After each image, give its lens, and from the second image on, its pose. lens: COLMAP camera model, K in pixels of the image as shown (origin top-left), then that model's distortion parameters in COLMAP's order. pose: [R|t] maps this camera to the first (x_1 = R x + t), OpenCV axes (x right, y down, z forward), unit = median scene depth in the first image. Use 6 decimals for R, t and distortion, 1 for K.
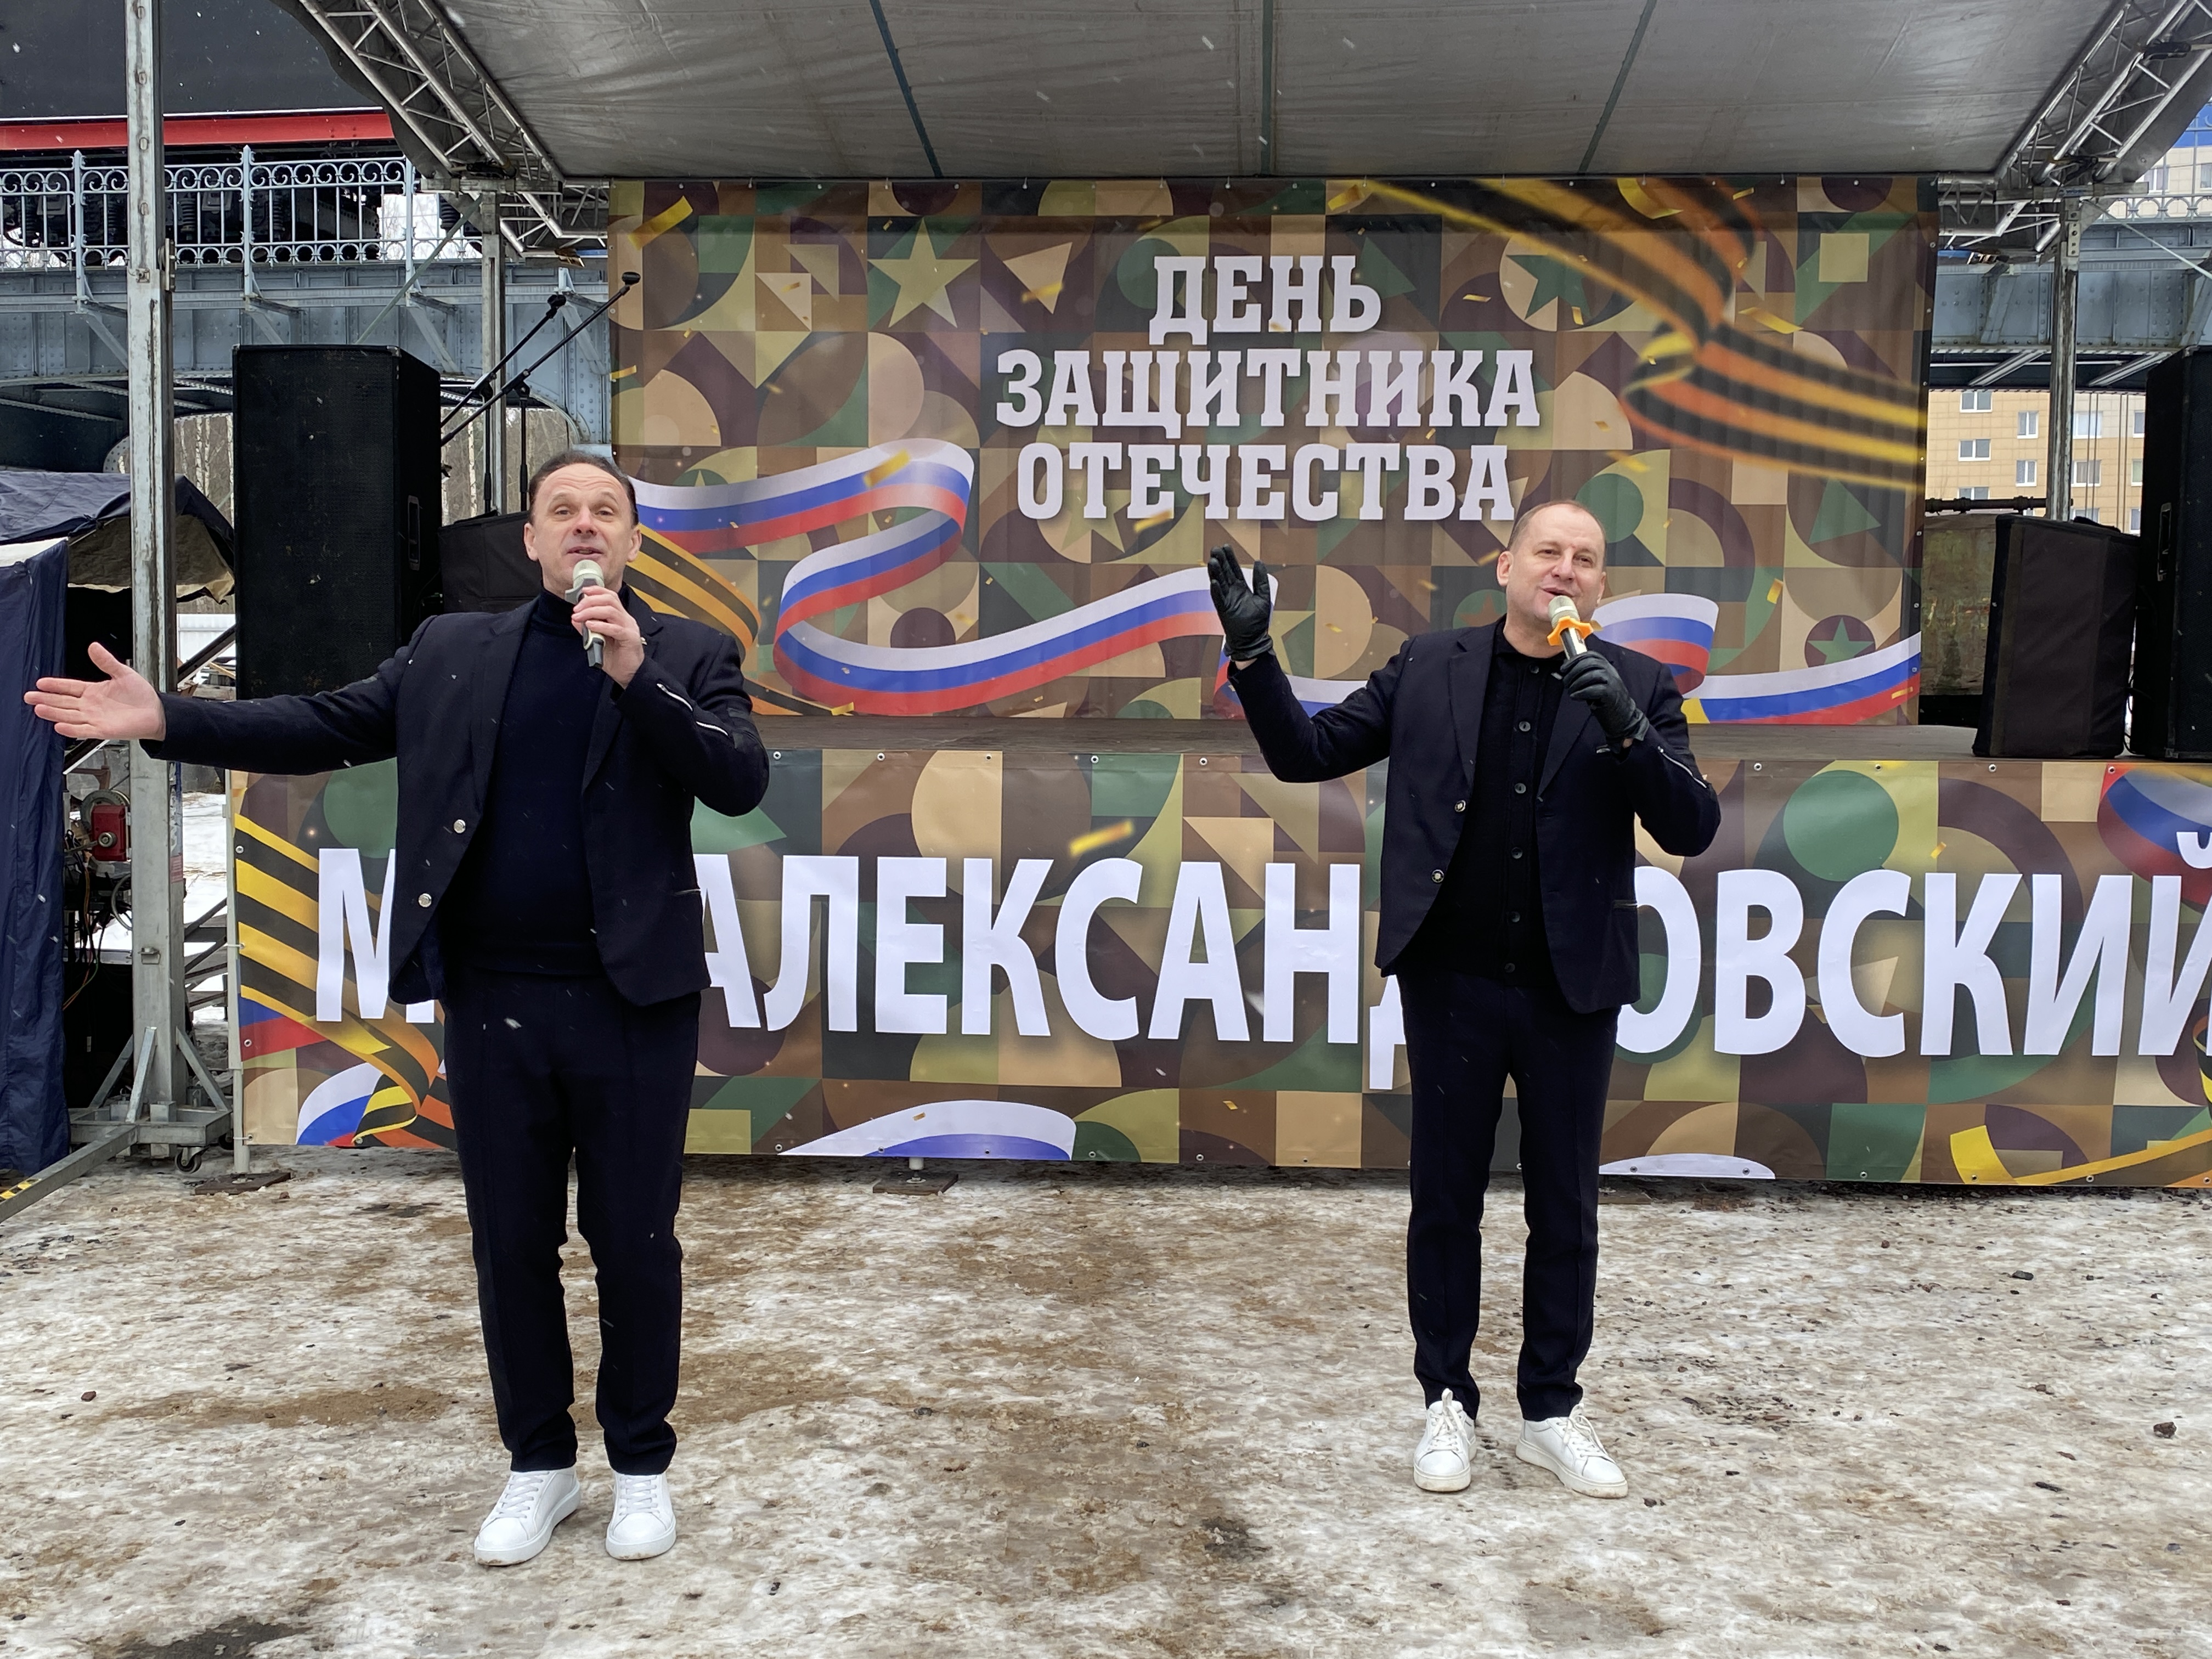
lens RADIAL K [[2193.8, 0, 1079.0], [0, 2193.8, 836.0], [0, 0, 1]] dist [0.036112, 0.000000]
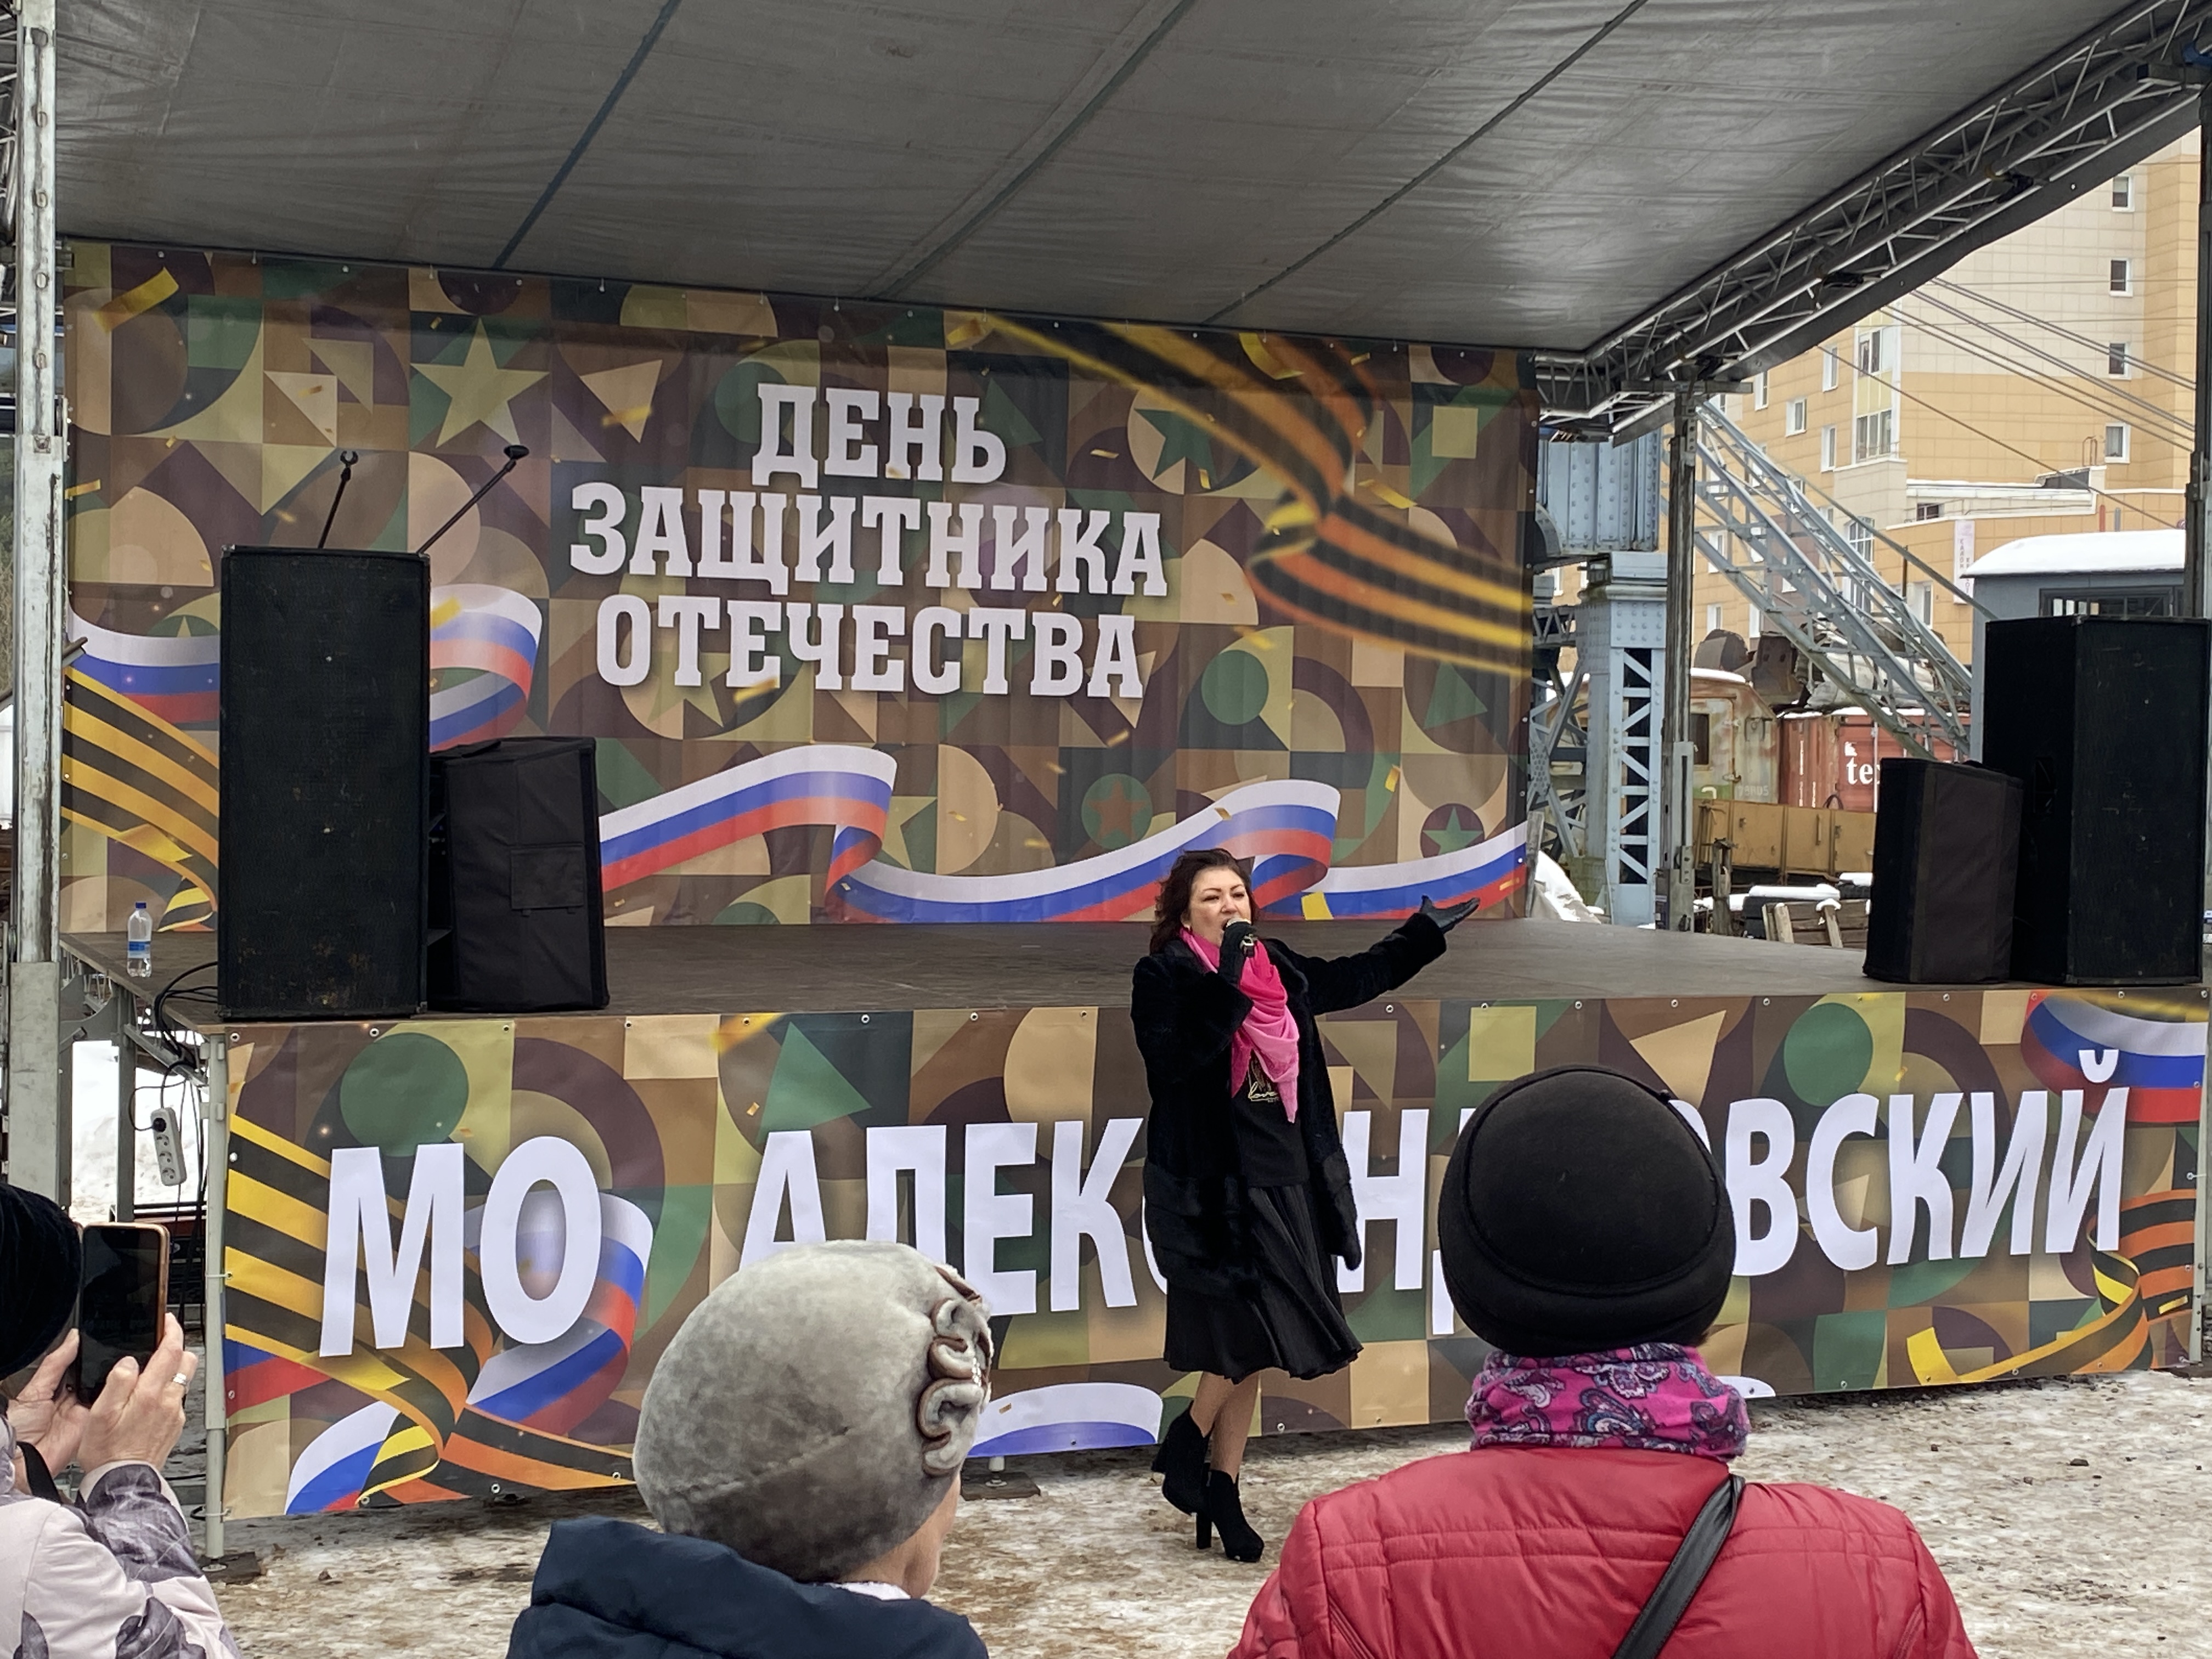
lens RADIAL K [[3047.7, 0, 1053.6], [0, 3047.7, 858.8], [0, 0, 1]] dist [0.131161, 0.000000]
pose [[0.897166, -0.011334, 0.441549, -0.390386], [0.029601, 0.998966, -0.034503, -0.035490], [-0.440701, 0.044025, 0.896574, -0.105231]]
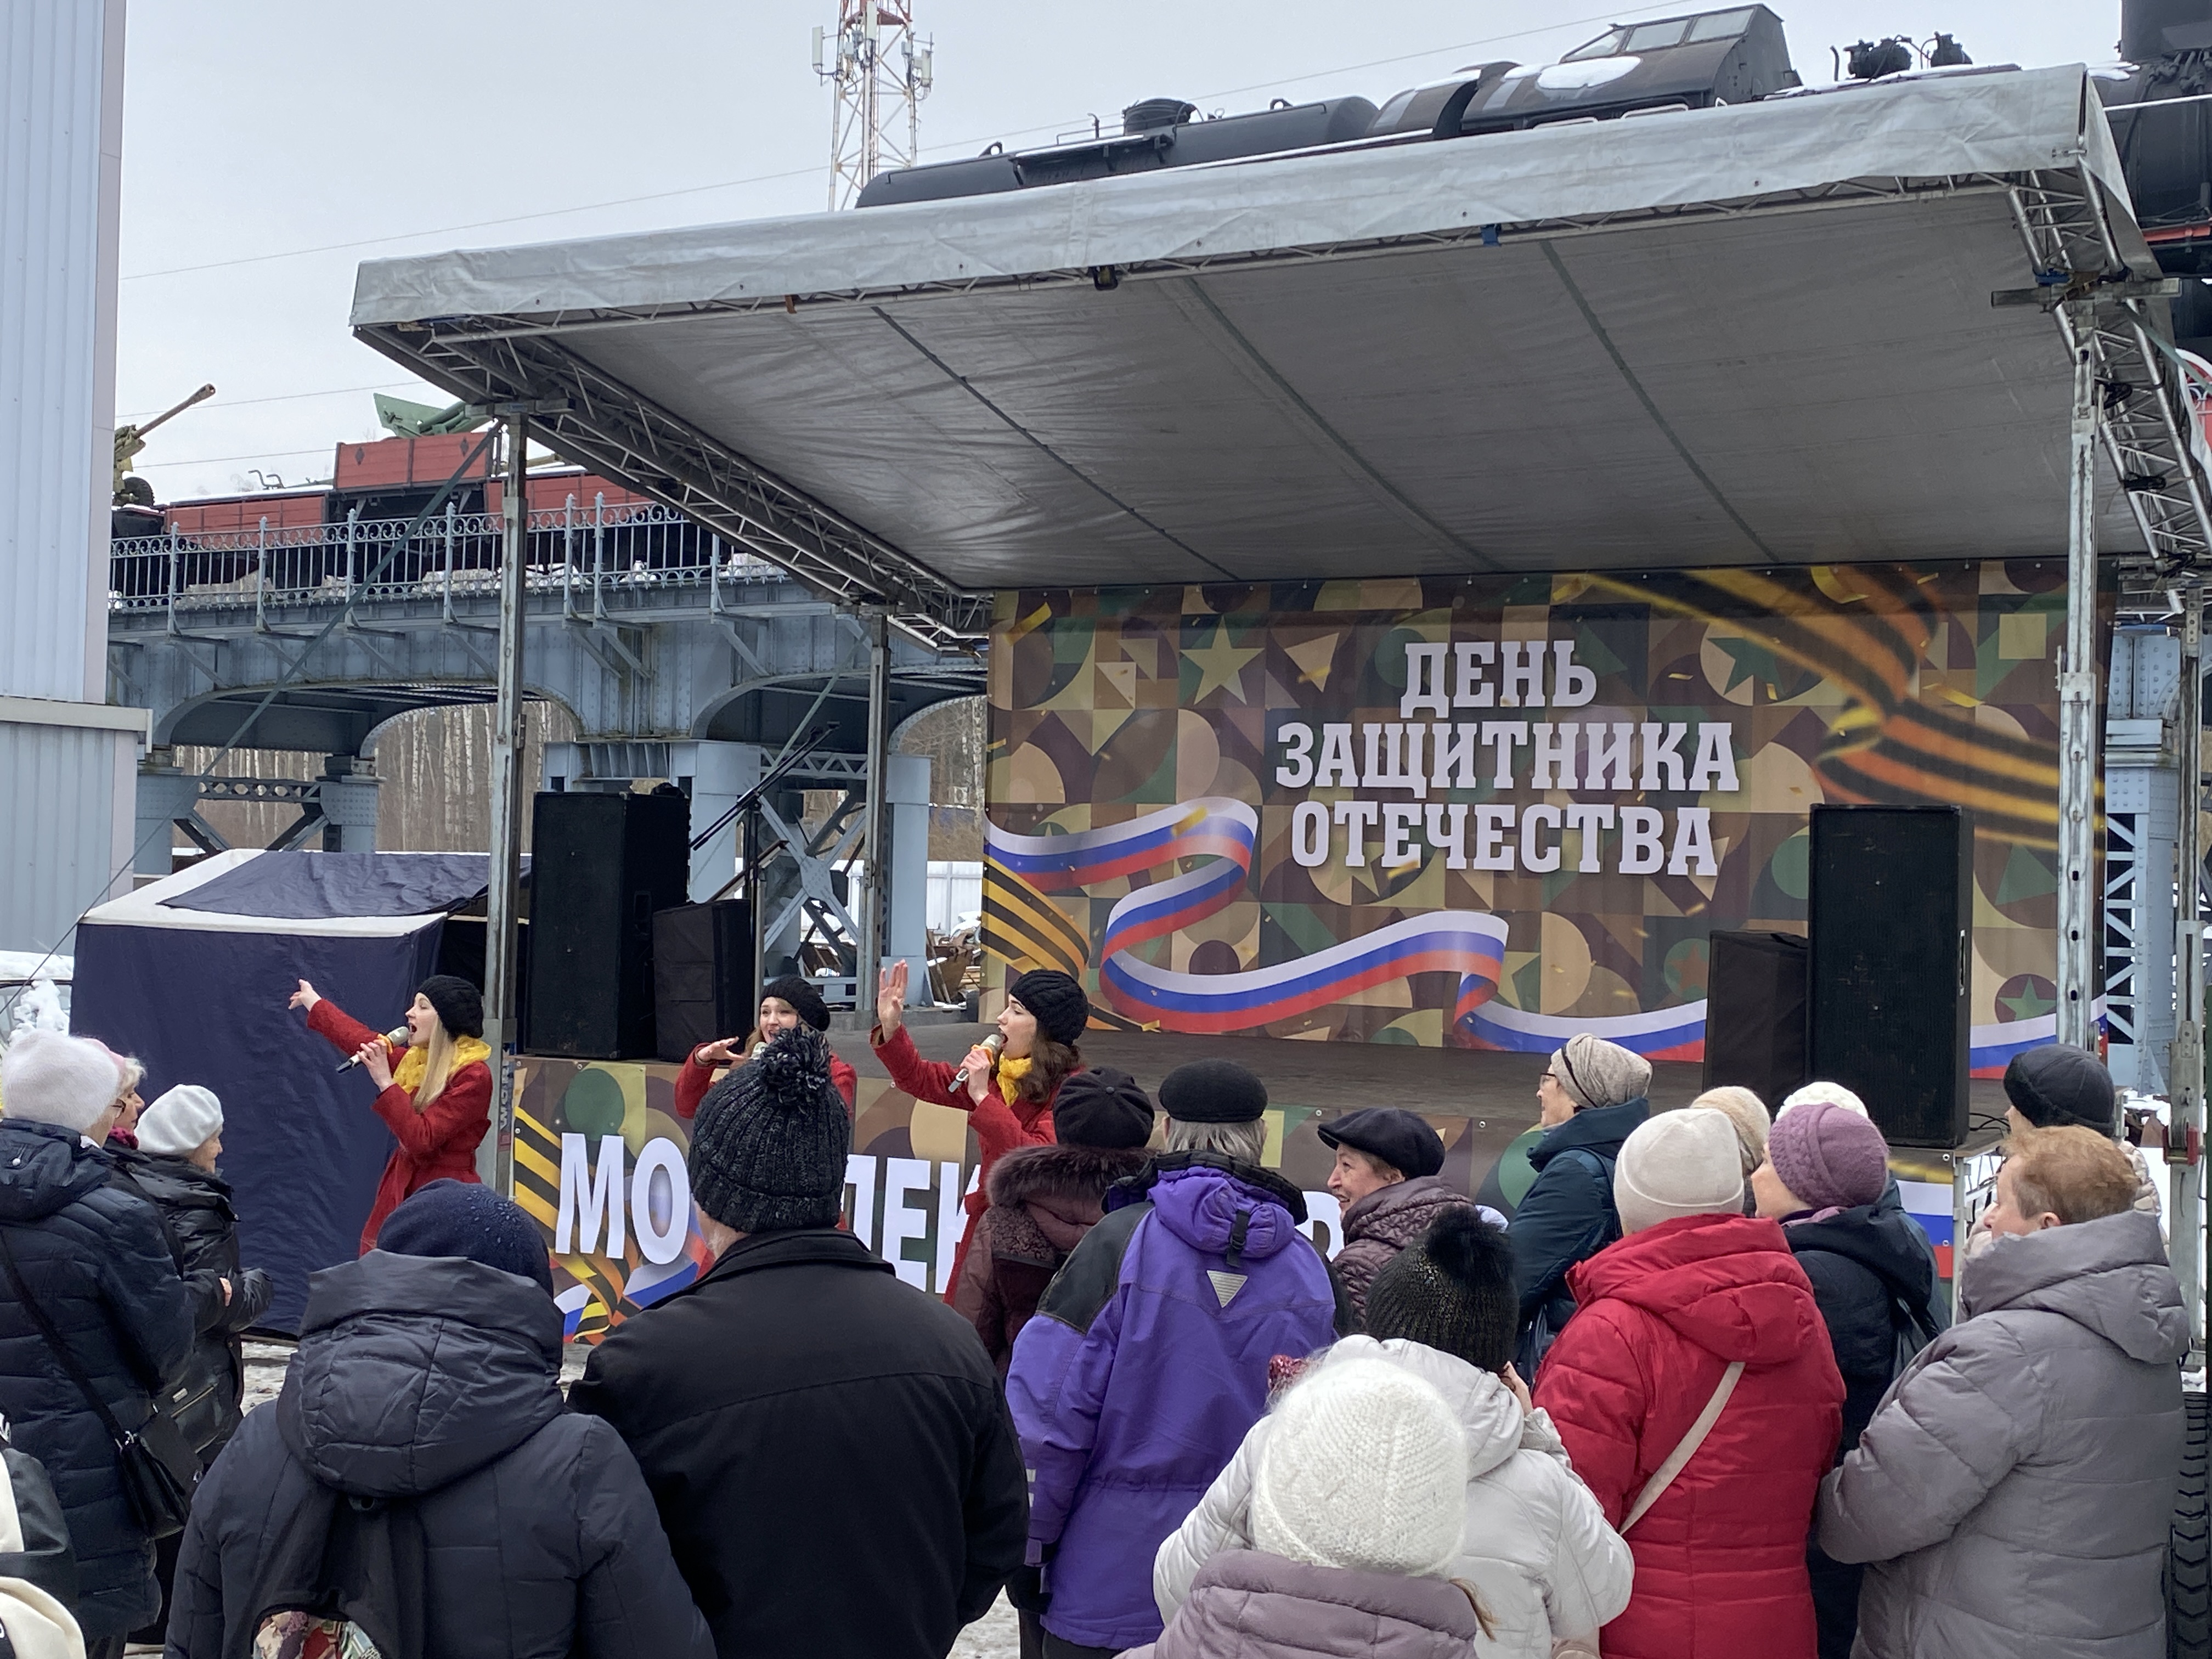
lens RADIAL K [[2650.2, 0, 1102.1], [0, 2650.2, 807.1], [0, 0, 1]] dist [0.141757, 0.000000]
pose [[0.923333, 0.003689, -0.383982, 0.424665], [-0.046690, 0.993613, -0.102727, -0.027846], [0.381151, 0.112779, 0.917608, -0.330292]]
